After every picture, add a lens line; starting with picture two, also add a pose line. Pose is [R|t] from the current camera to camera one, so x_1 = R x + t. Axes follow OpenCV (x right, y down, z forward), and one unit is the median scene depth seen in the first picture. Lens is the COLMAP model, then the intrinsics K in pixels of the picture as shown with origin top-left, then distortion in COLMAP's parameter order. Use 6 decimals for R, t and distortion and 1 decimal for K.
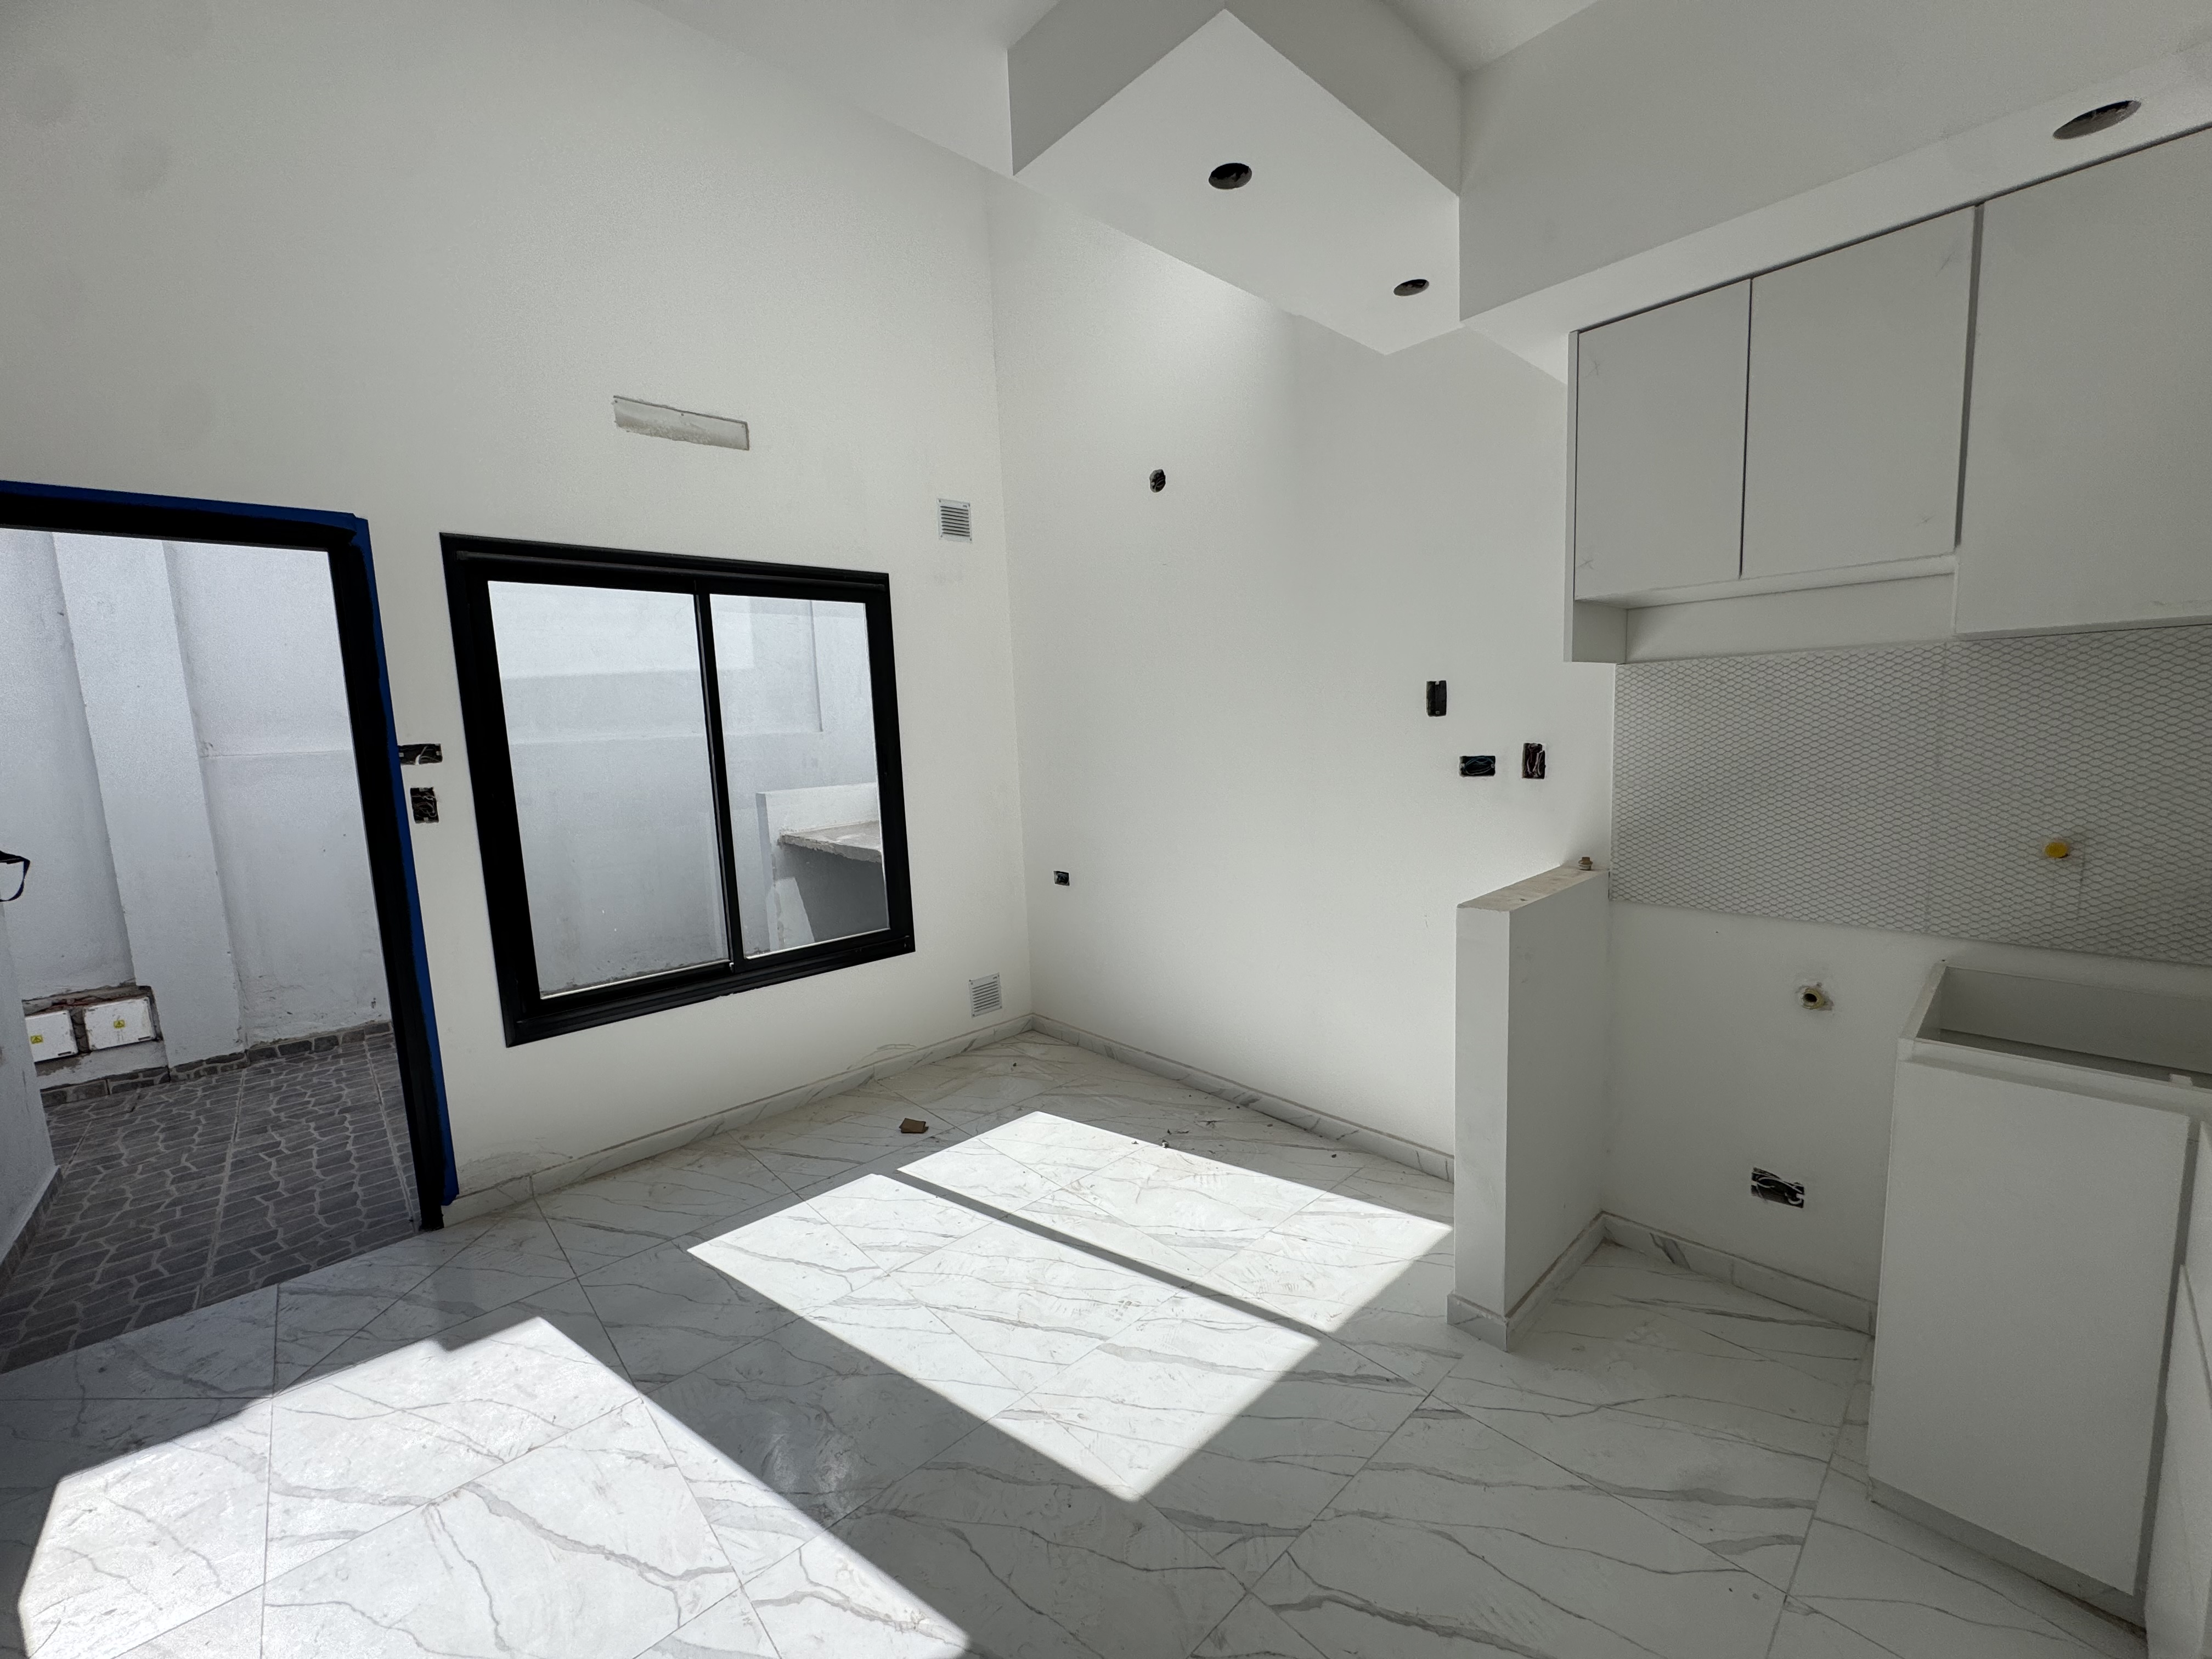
lens RADIAL K [[879.3, 0, 1104.8], [0, 879.3, 832.2], [0, 0, 1]] dist [-0.003548, 0.000195]
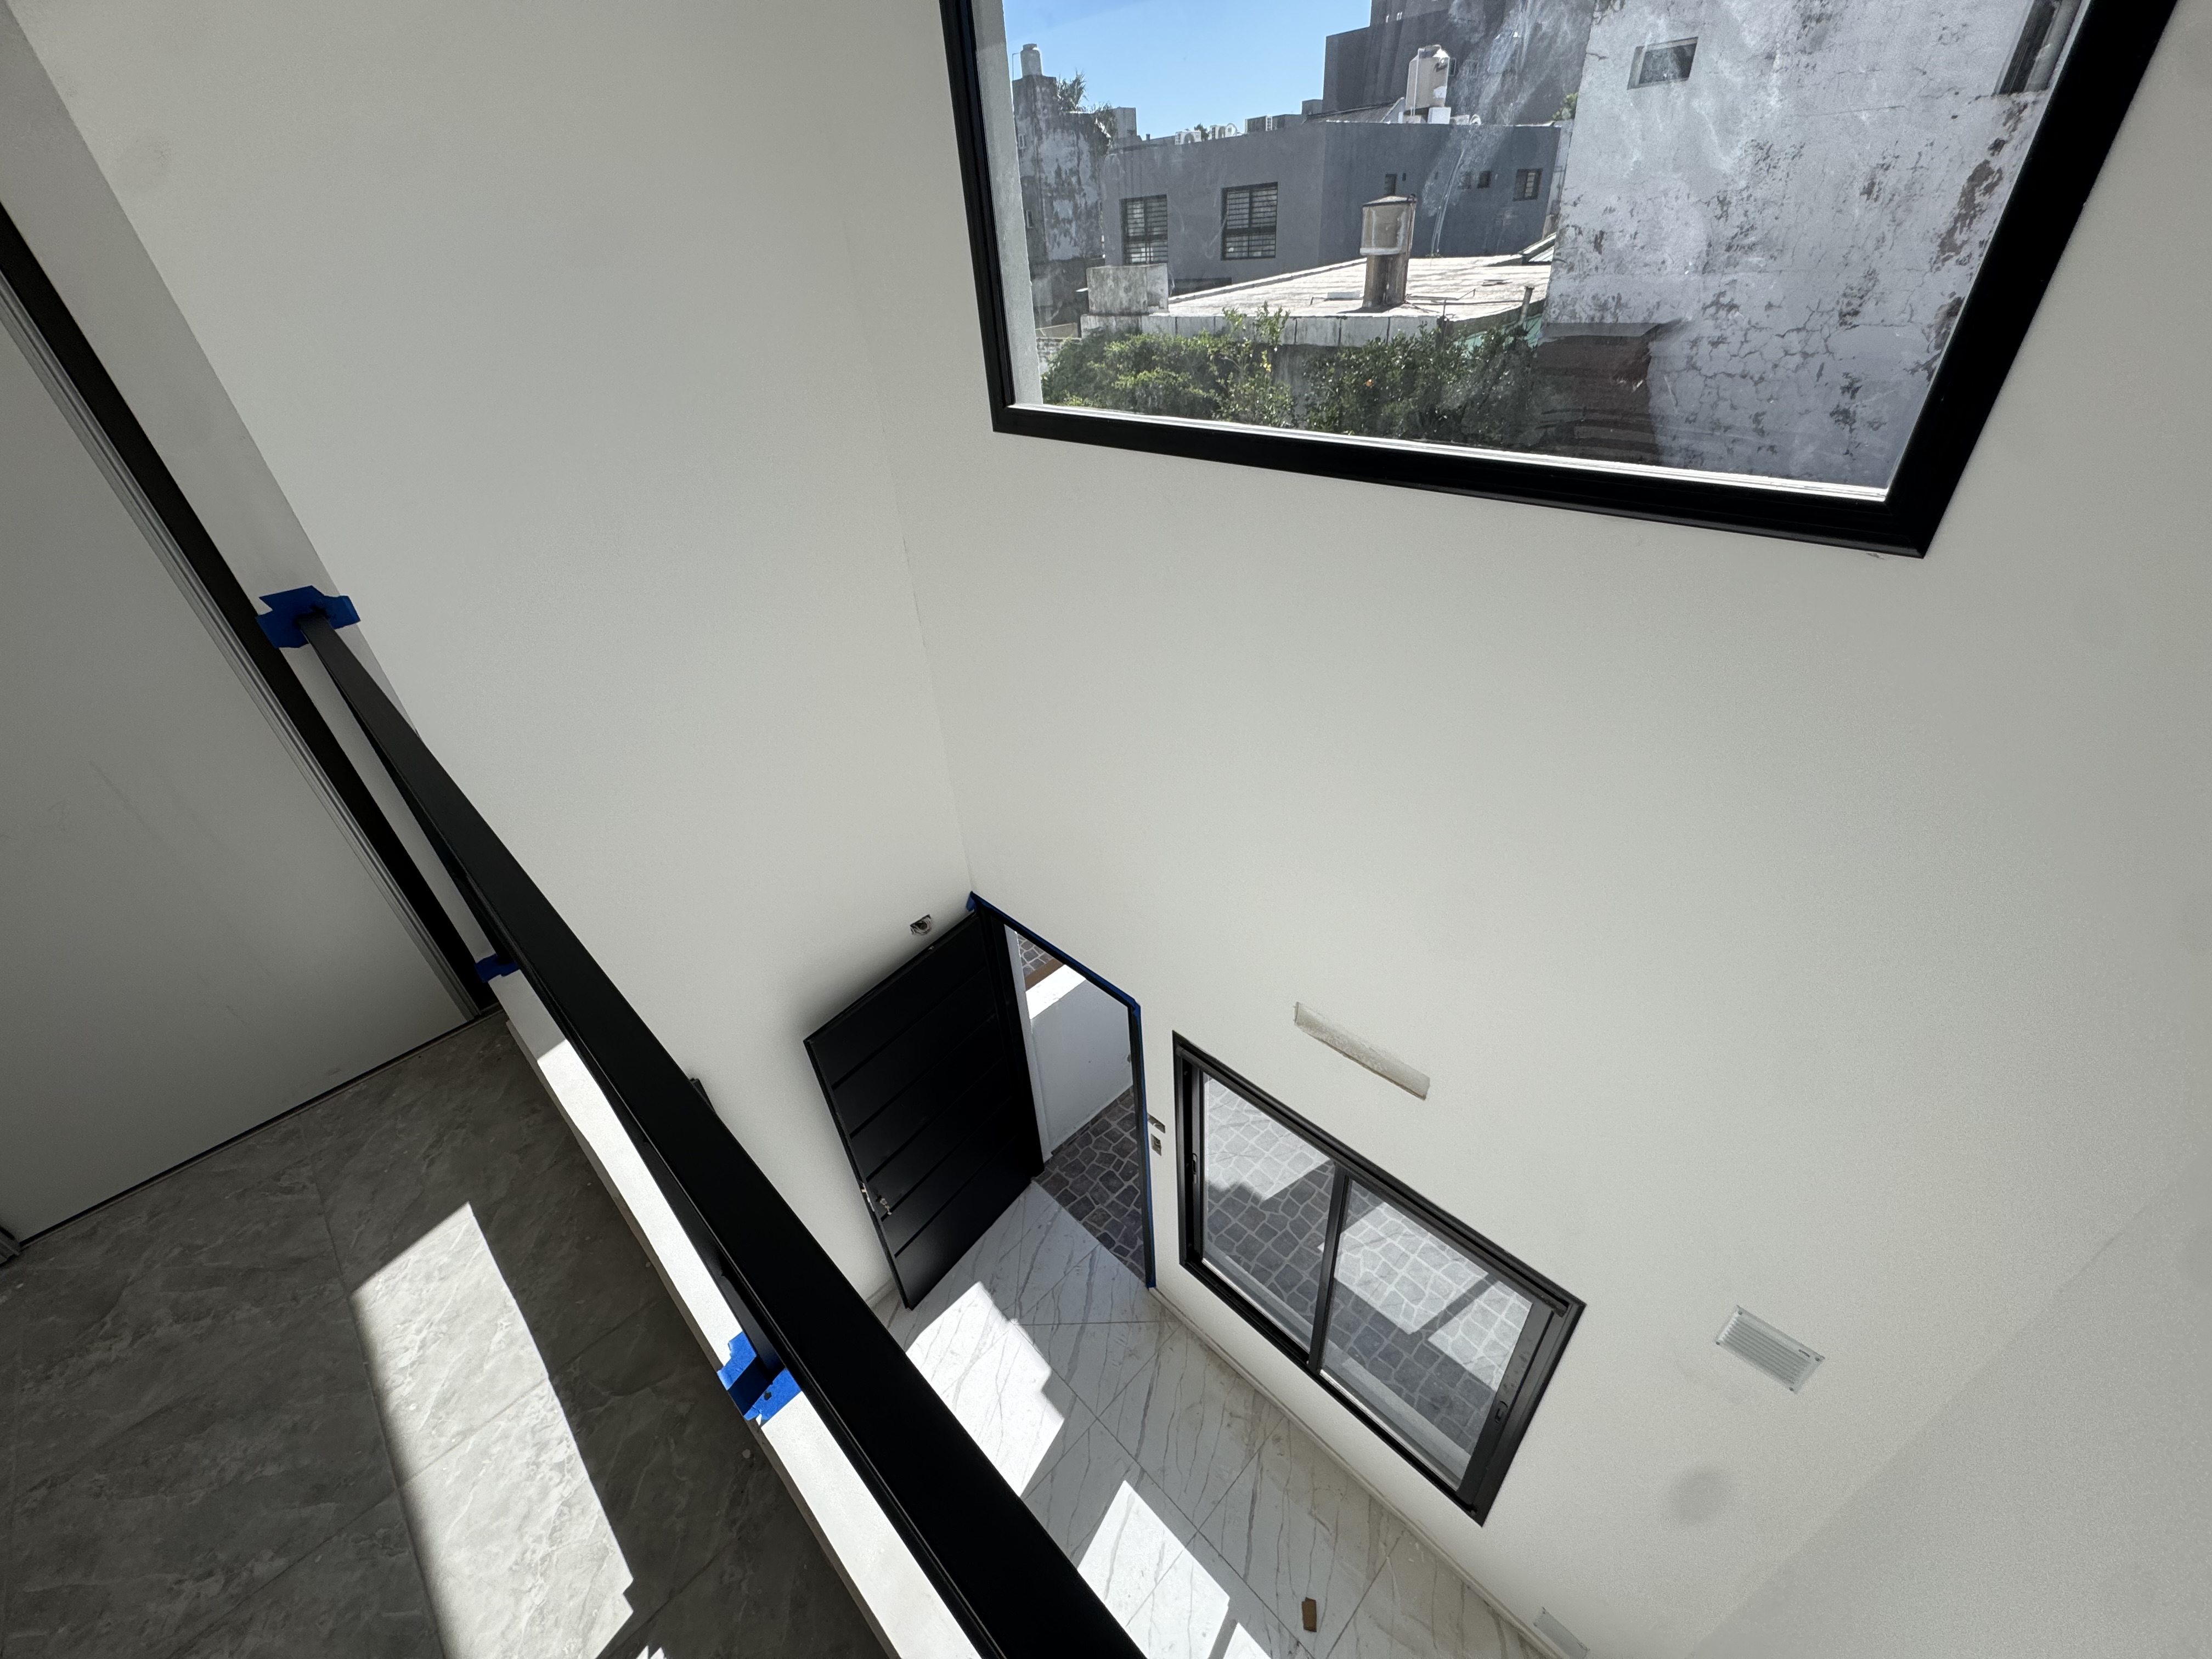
lens RADIAL K [[879.3, 0, 1104.5], [0, 879.3, 827.7], [0, 0, 1]] dist [-0.003548, 0.000195]
pose [[0.040311, 0.592556, -0.804520, 0.094822], [-0.060440, 0.805146, 0.589989, -1.550981], [0.997358, 0.024842, 0.068270, 0.953416]]
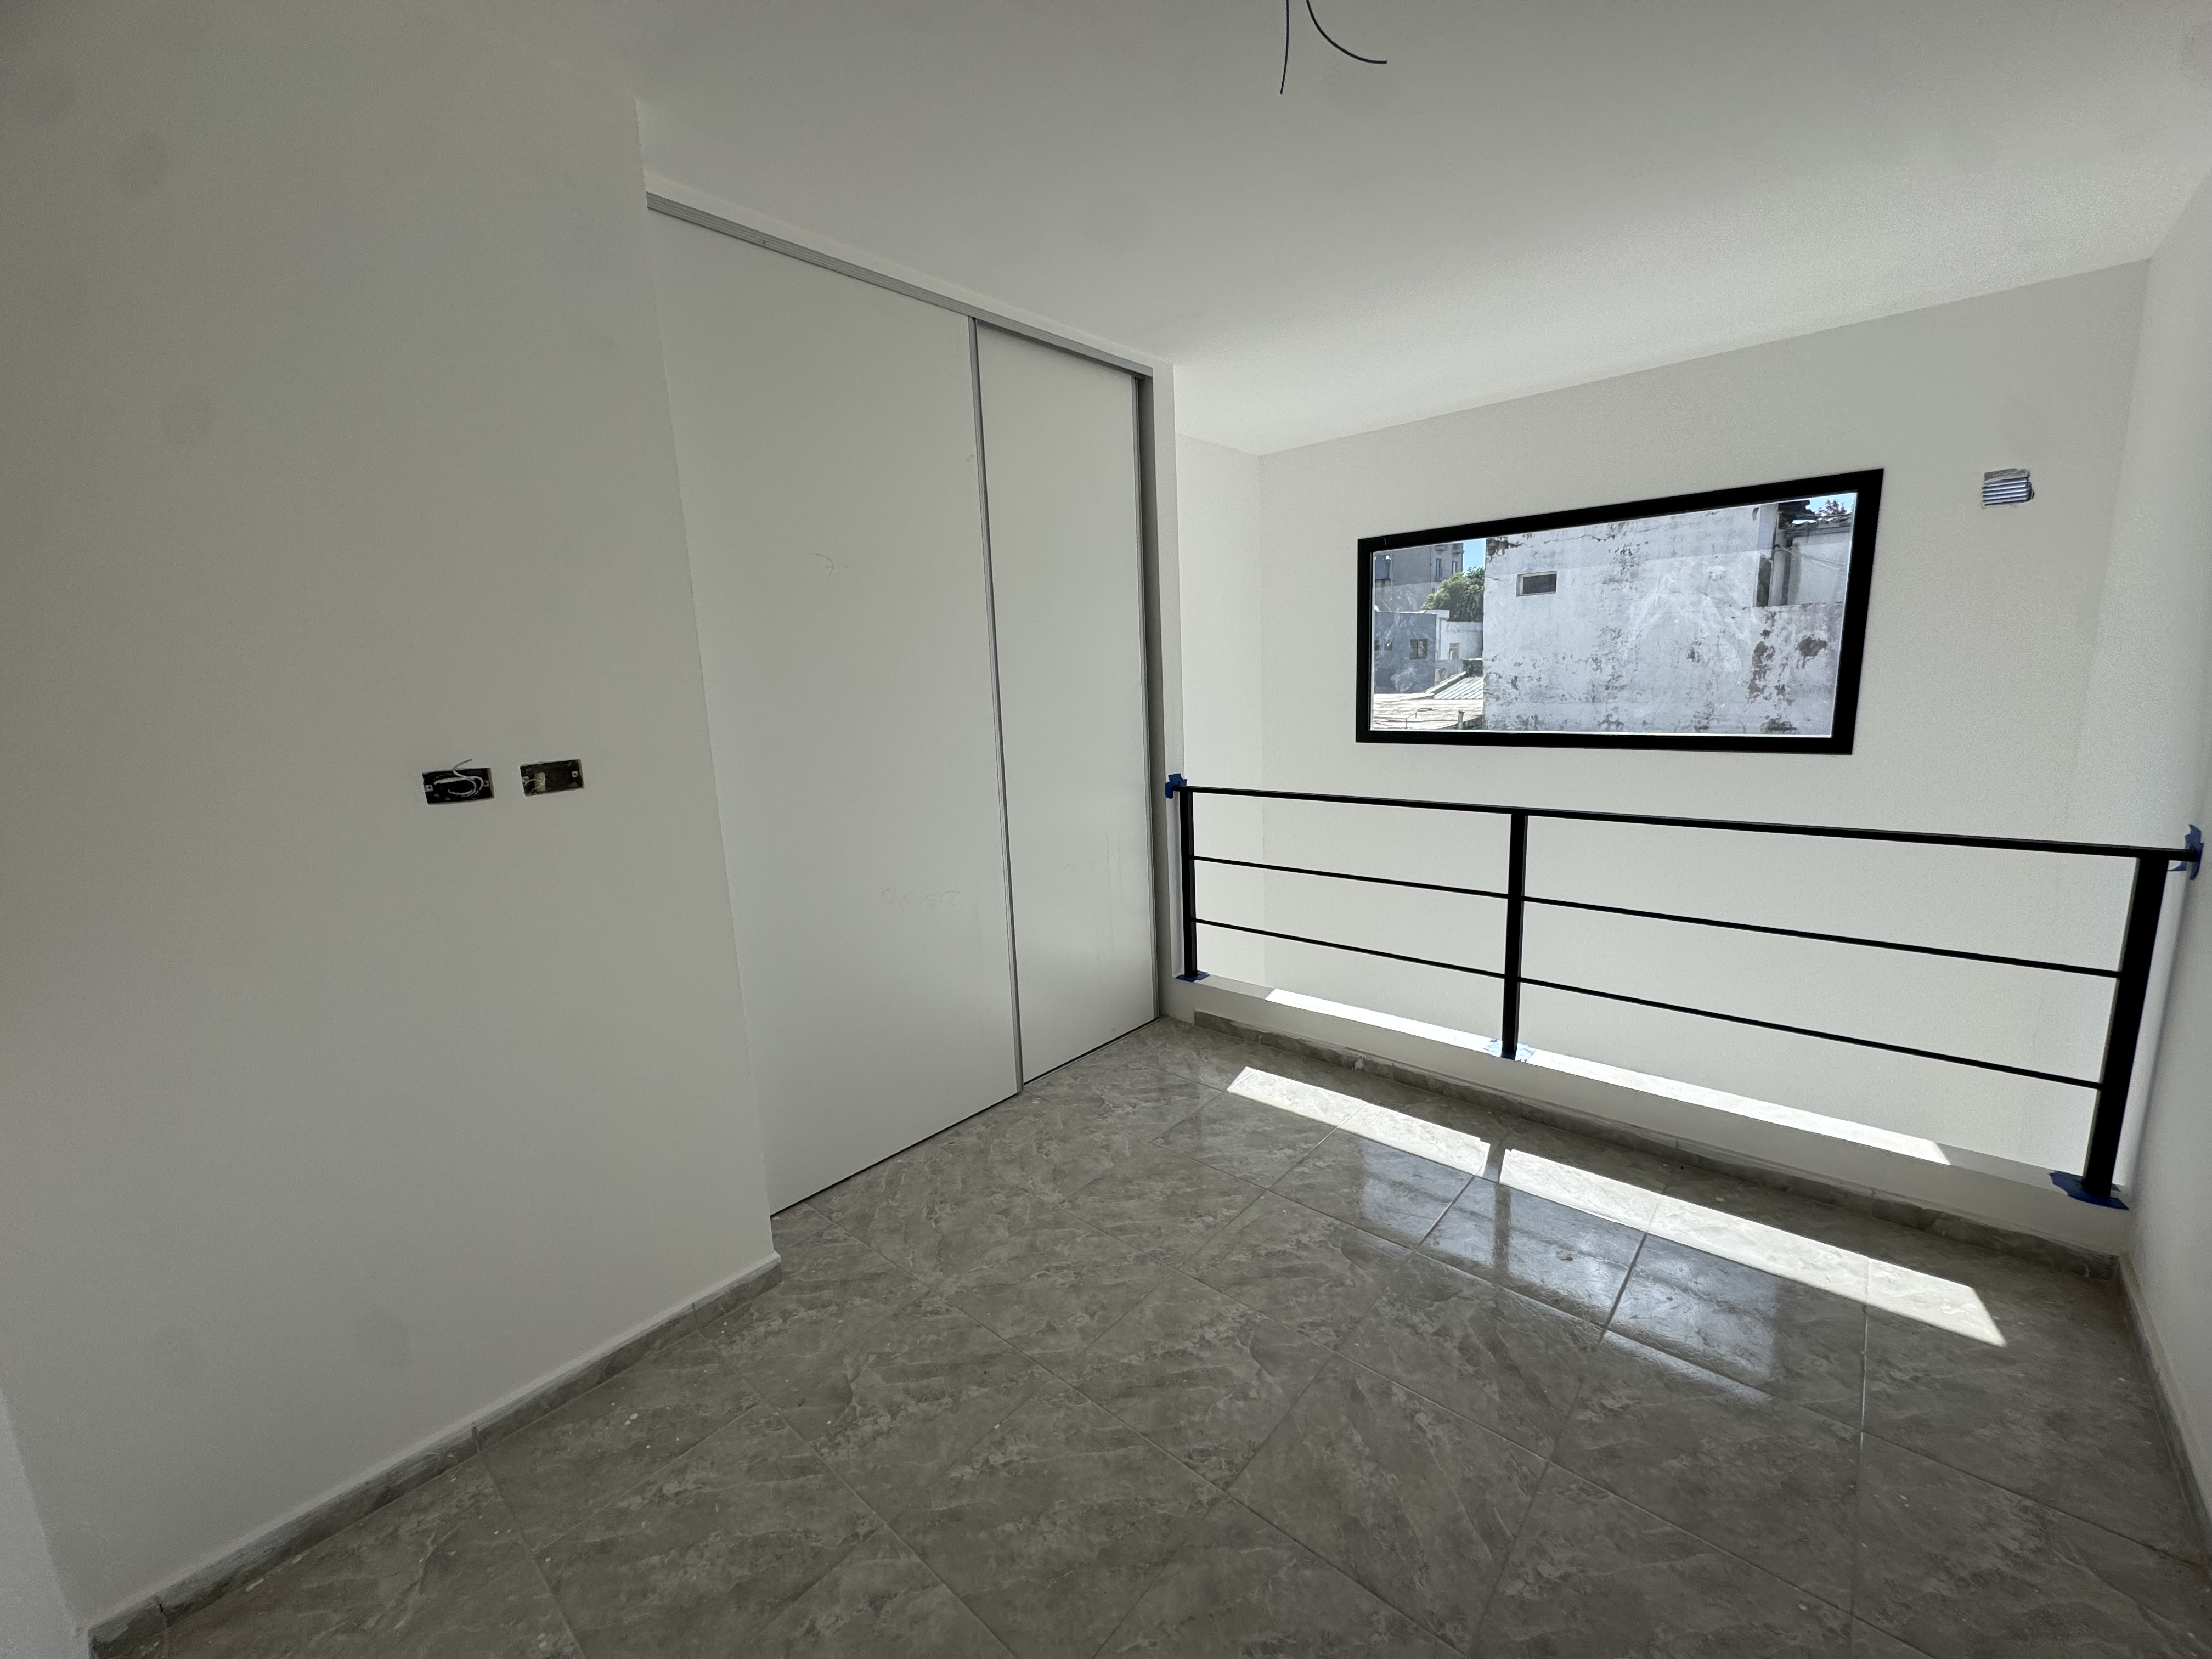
lens RADIAL K [[879.3, 0, 1106.4], [0, 879.3, 831.1], [0, 0, 1]] dist [-0.003548, 0.000195]
pose [[0.103673, 0.213421, -0.971444, 2.810670], [-0.086802, 0.974922, 0.204922, -1.272638], [0.990817, 0.063079, 0.119598, -1.949945]]
